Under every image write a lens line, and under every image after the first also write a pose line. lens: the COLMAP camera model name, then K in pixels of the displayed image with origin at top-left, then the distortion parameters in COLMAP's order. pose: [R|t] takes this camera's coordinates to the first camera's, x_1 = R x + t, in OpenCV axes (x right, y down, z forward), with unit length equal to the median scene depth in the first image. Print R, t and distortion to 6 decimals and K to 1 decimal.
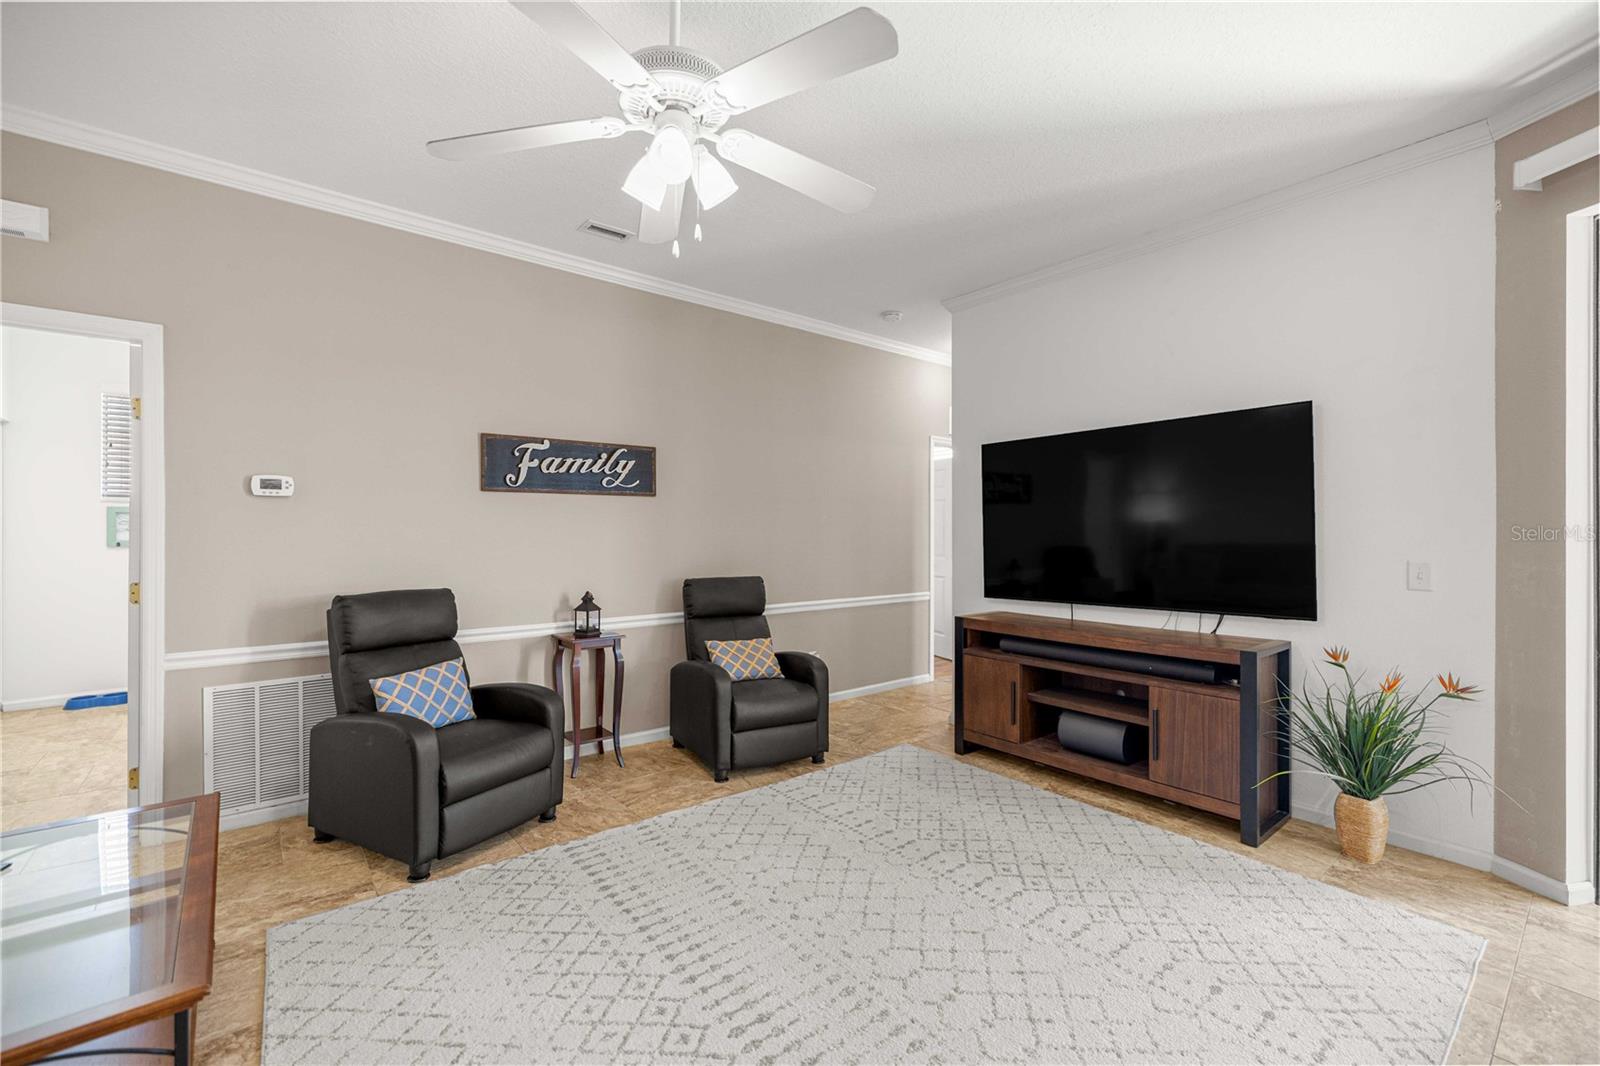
lens RADIAL K [[676.1, 0, 798.1], [0, 676.1, 532.5], [0, 0, 1]] dist [0.005297, -0.000882]
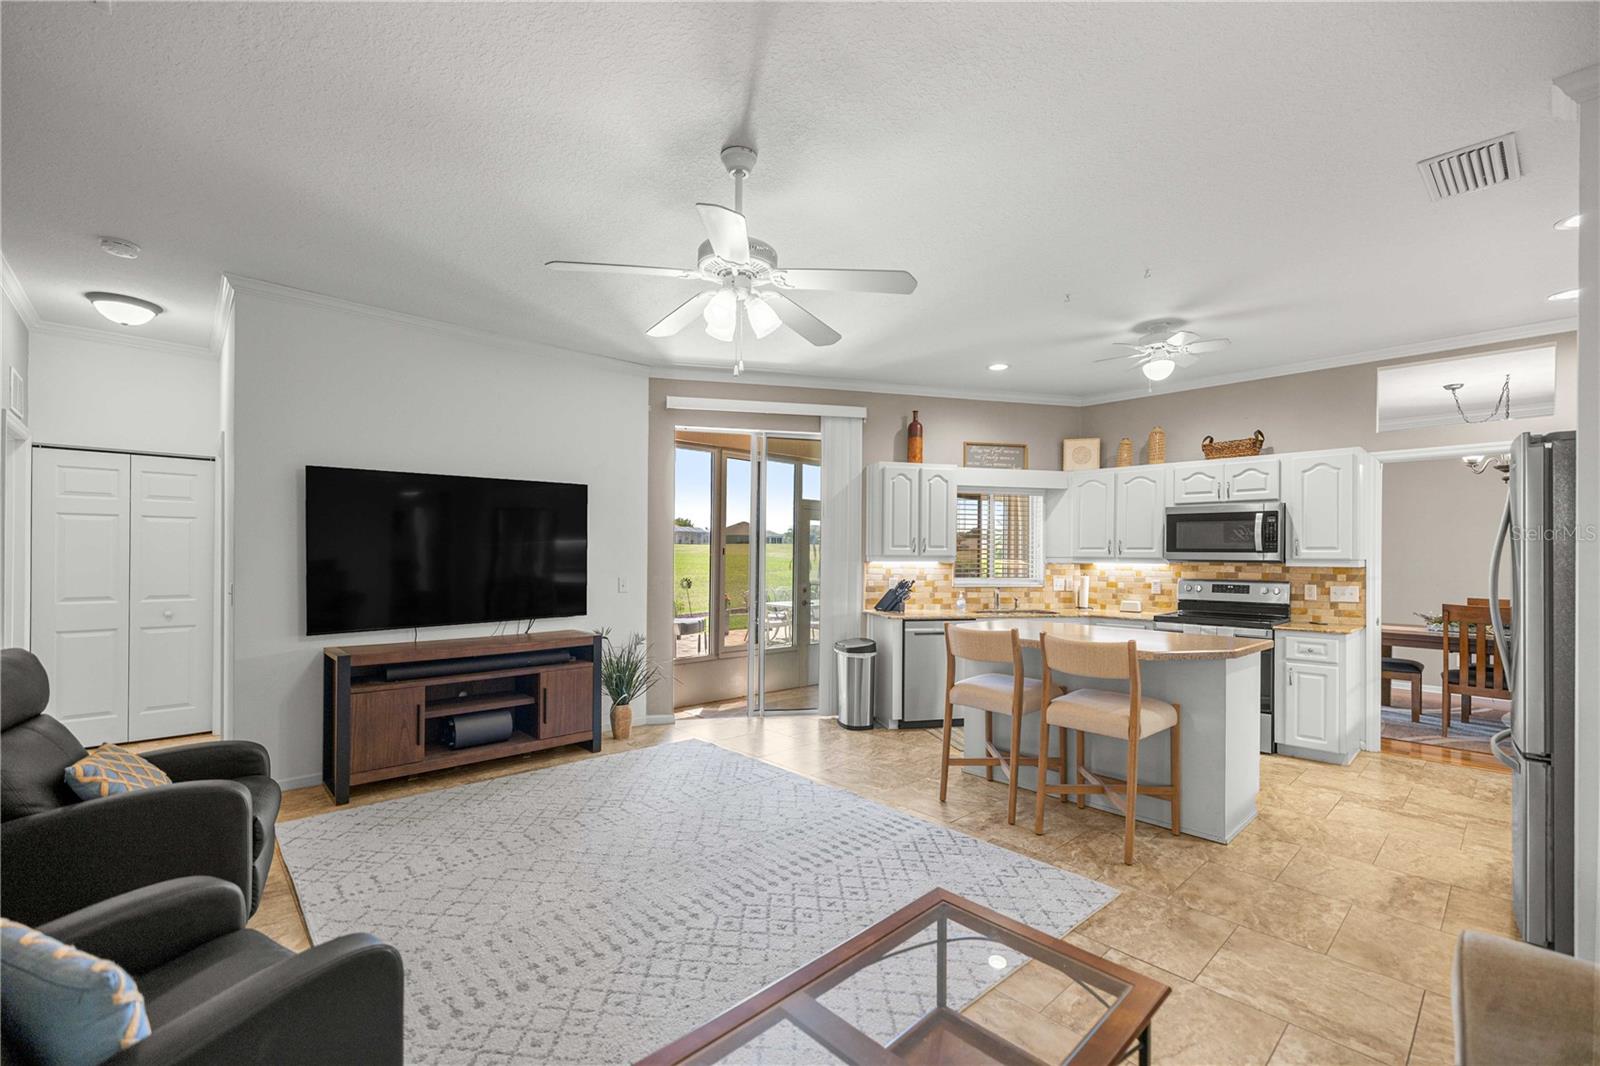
lens RADIAL K [[676.1, 0, 807.9], [0, 676.1, 557.3], [0, 0, 1]] dist [0.005297, -0.000882]
pose [[-0.079133, -0.002877, 0.996860, -0.952286], [-0.007918, 0.999966, 0.002258, -0.020964], [-0.996833, -0.007714, -0.079153, 0.577773]]
